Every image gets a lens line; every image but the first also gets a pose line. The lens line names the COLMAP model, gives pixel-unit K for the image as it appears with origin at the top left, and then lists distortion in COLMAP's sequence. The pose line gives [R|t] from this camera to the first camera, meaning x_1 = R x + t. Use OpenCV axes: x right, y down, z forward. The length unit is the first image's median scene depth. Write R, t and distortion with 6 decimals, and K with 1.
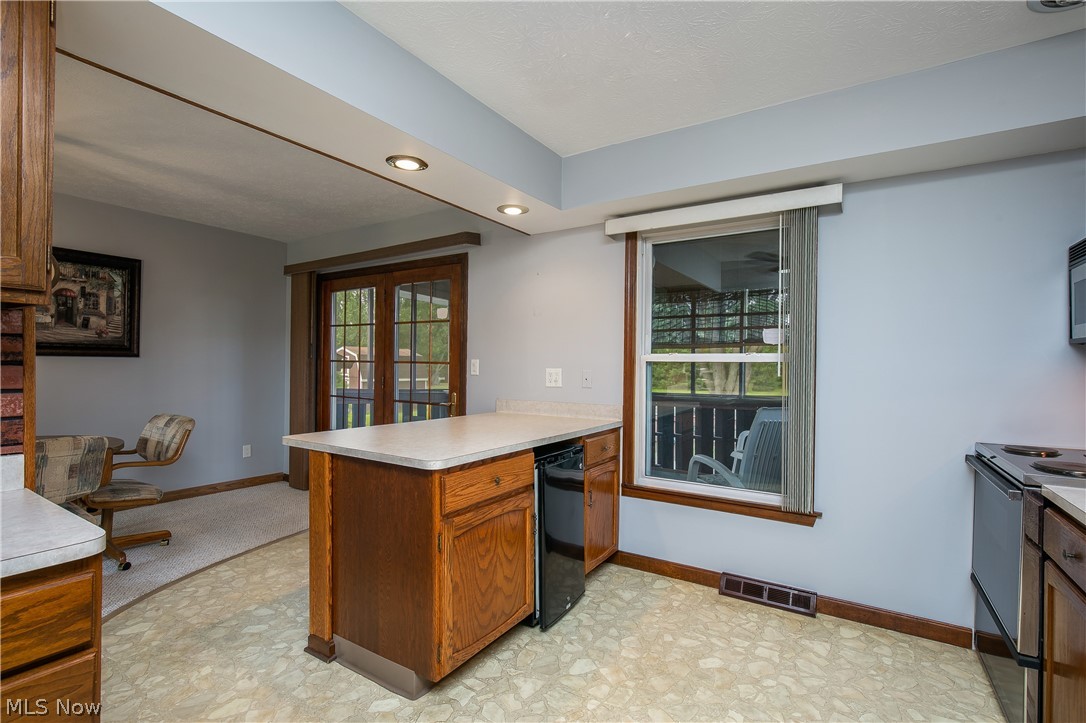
lens RADIAL K [[491.2, 0, 546.8], [0, 491.2, 367.1], [0, 0, 1]] dist [-0.017949, 0.000286]
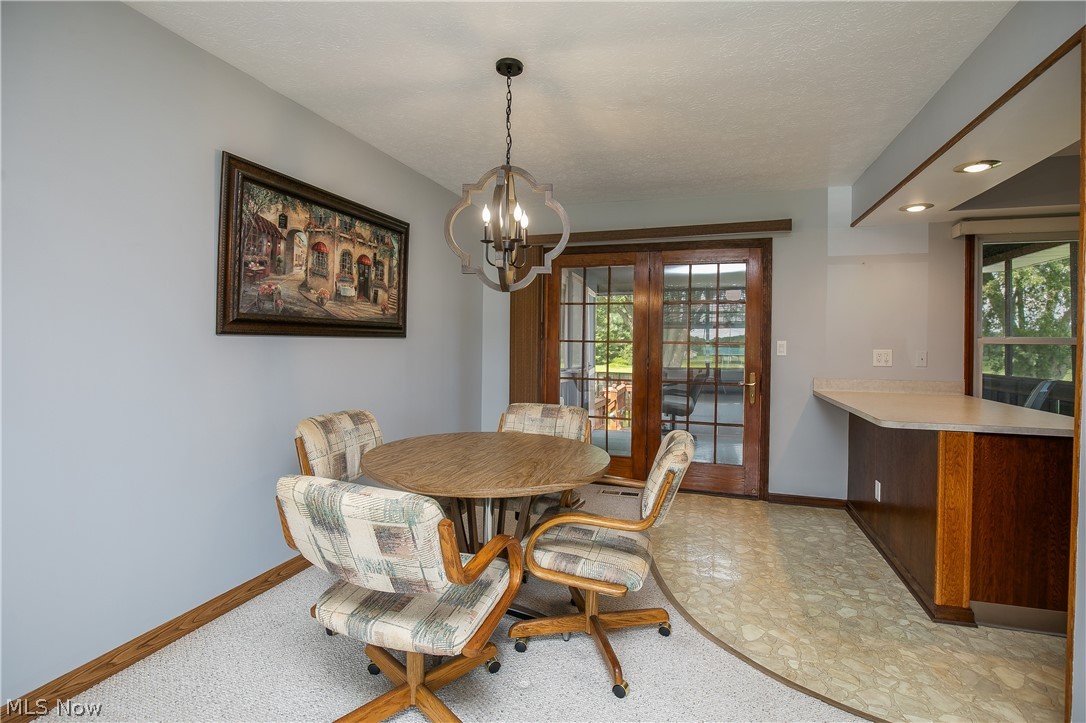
lens RADIAL K [[505.6, 0, 541.5], [0, 505.6, 339.0], [0, 0, 1]] dist [-0.023611, -0.000056]
pose [[0.971045, -0.000282, 0.238895, -0.885851], [0.001695, 0.999982, -0.005708, -0.013671], [-0.238889, 0.005948, 0.971029, 0.091196]]
